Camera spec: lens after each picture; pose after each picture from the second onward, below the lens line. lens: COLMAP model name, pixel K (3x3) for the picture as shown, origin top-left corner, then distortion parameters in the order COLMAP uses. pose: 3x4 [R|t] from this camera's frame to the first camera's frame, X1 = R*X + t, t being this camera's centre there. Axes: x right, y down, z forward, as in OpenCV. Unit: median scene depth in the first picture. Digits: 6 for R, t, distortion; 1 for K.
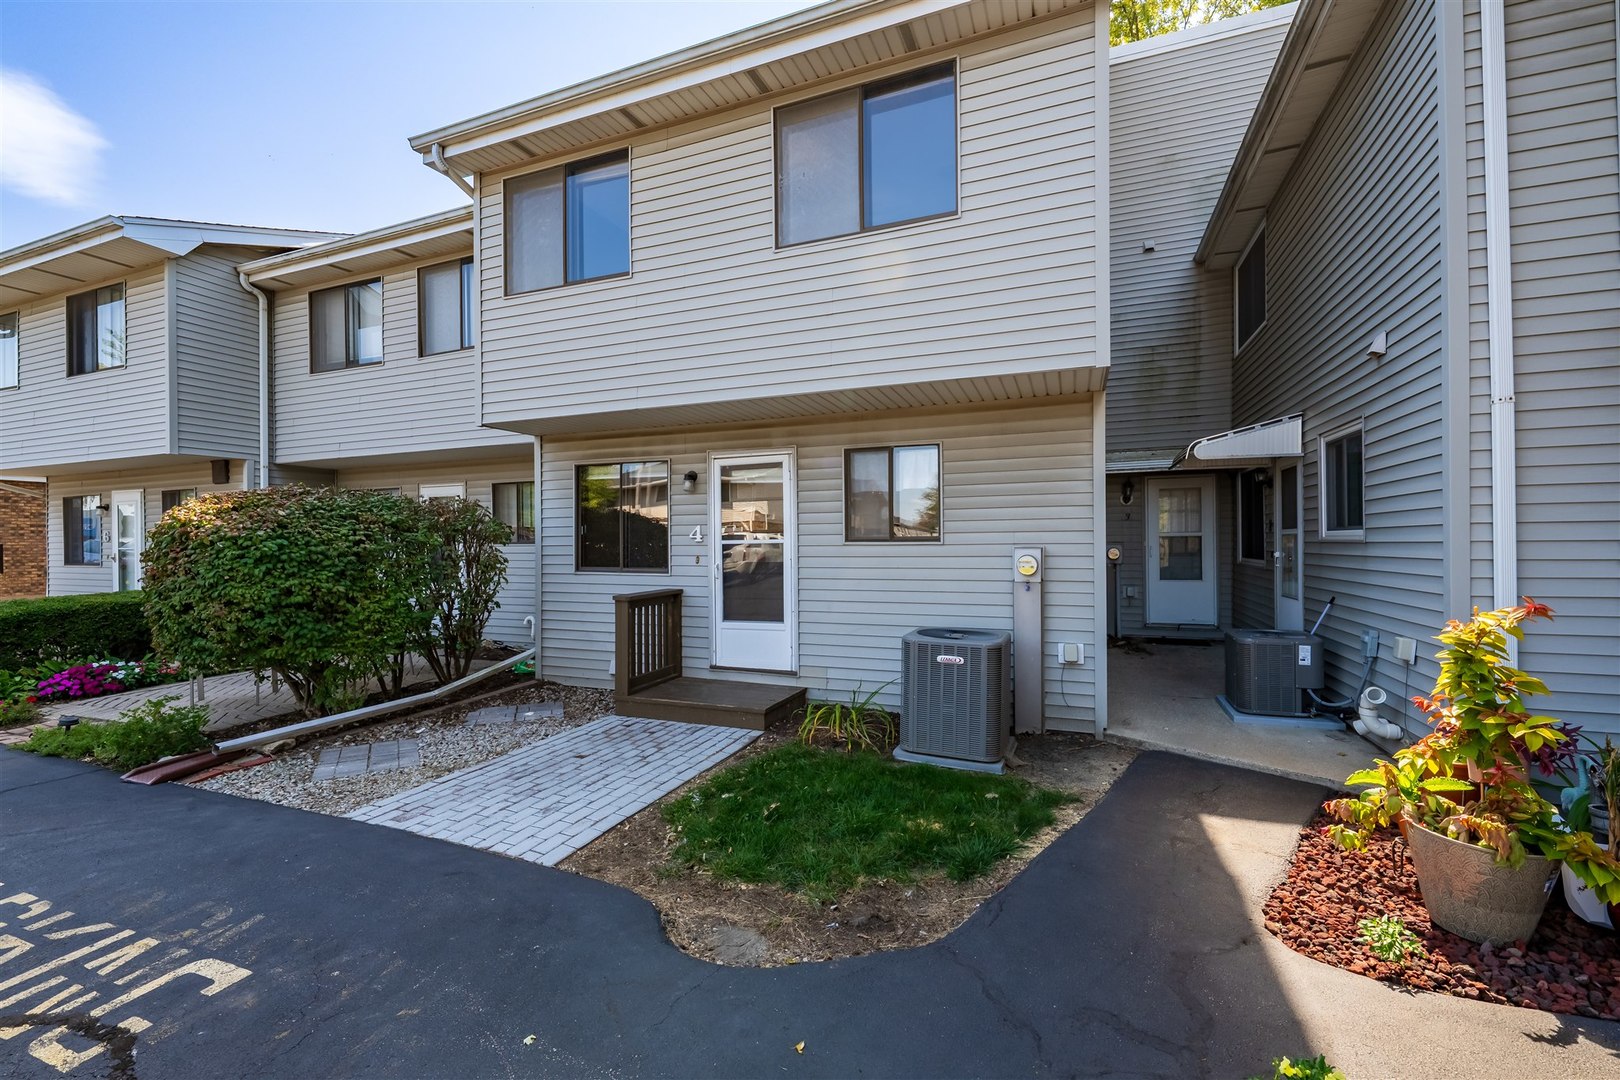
lens RADIAL K [[666.6, 0, 805.7], [0, 666.6, 539.7], [0, 0, 1]] dist [-0.003465, 0.000489]
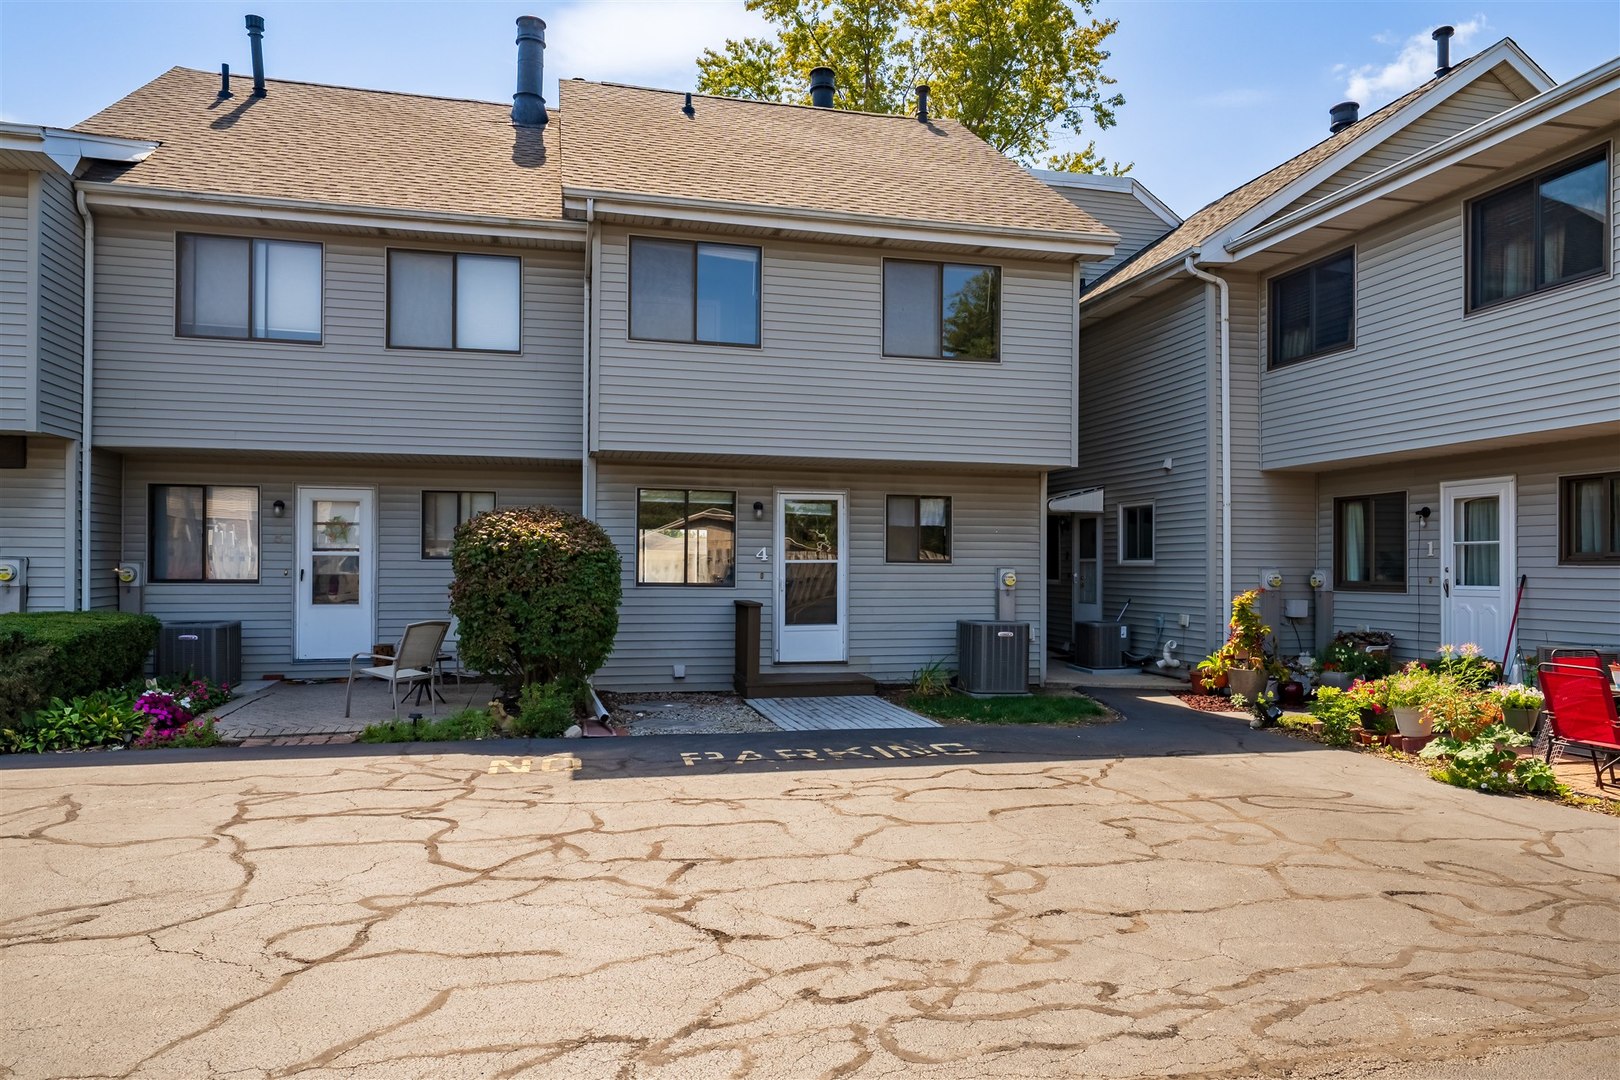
lens RADIAL K [[1047.3, 0, 809.0], [0, 1047.3, 544.3], [0, 0, 1]] dist [0.003620, 0.001724]
pose [[0.816593, 0.024480, 0.576694, -1.492374], [-0.014491, 0.999655, -0.021915, 0.016890], [-0.577032, 0.009538, 0.816666, -0.753282]]
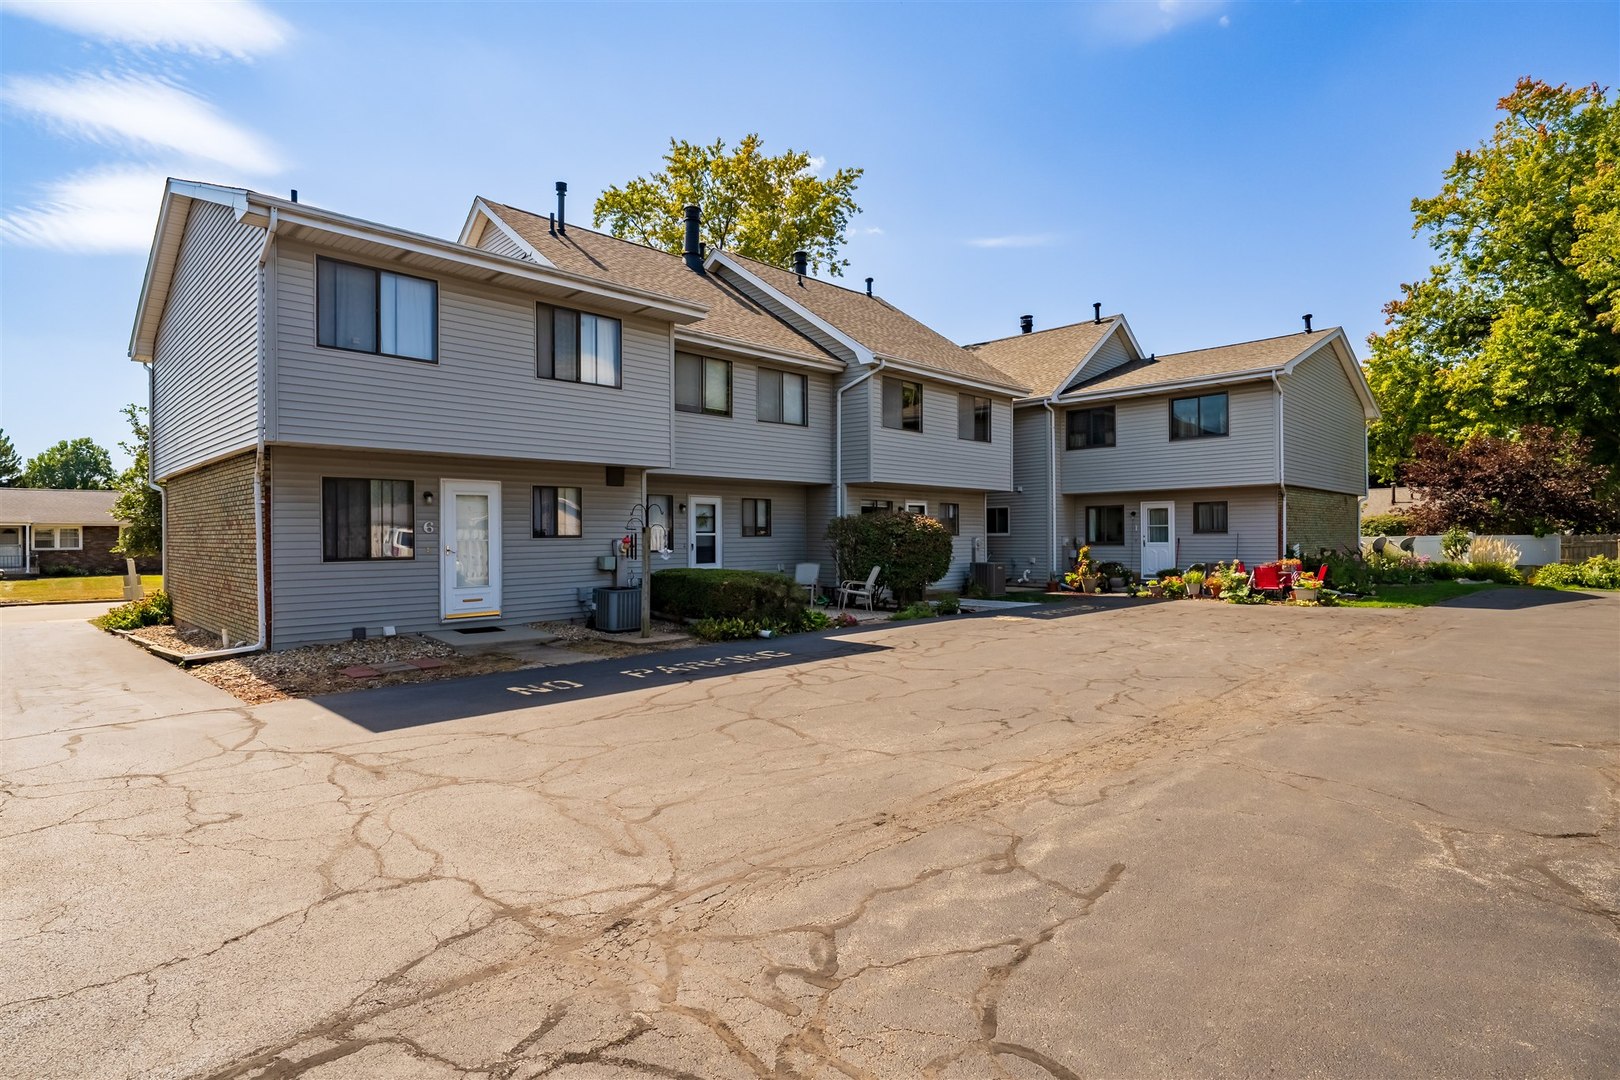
lens RADIAL K [[821.9, 0, 811.6], [0, 821.9, 543.3], [0, 0, 1]] dist [-0.016613, -0.000068]
pose [[0.391508, -0.001159, 0.920174, -3.812548], [0.001803, 0.999998, 0.000493, 0.034668], [-0.920173, 0.001466, 0.391509, 0.162004]]
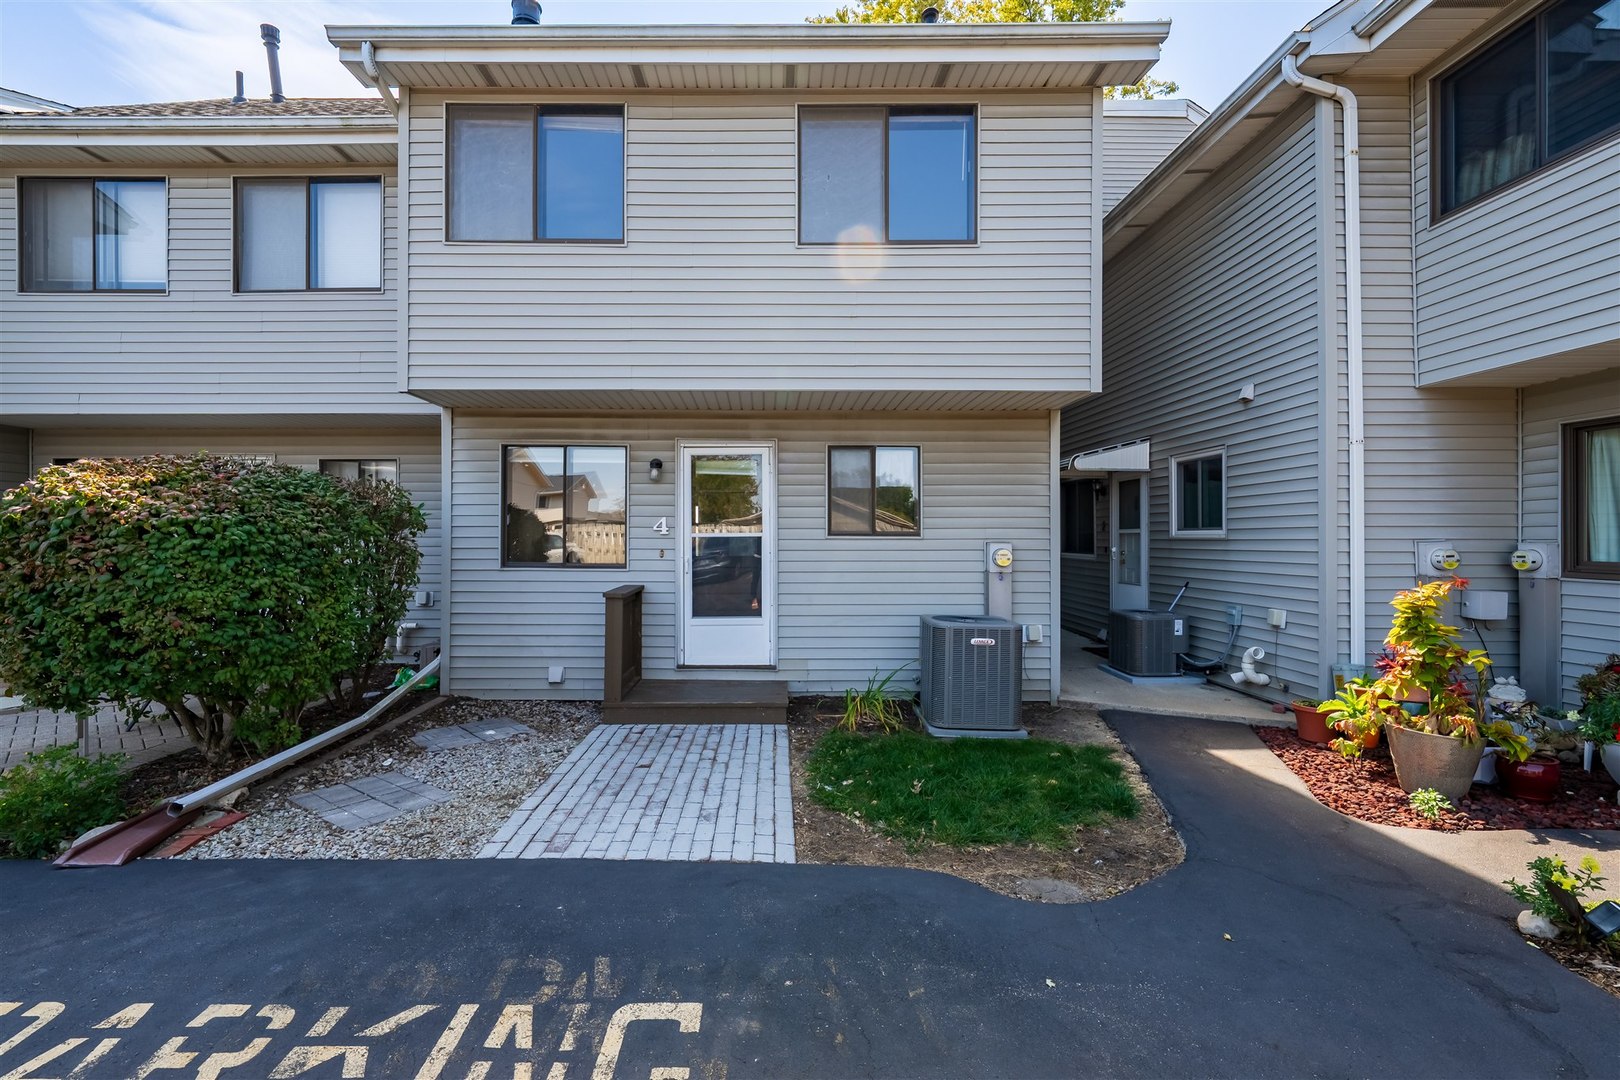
lens RADIAL K [[699.7, 0, 766.5], [0, 699.7, 532.5], [0, 0, 1]] dist [-0.004227, 0.000777]
pose [[0.931048, 0.011198, 0.364725, -0.482919], [-0.009407, 0.999933, -0.006686, 0.007101], [-0.364776, 0.002794, 0.931091, 0.034984]]
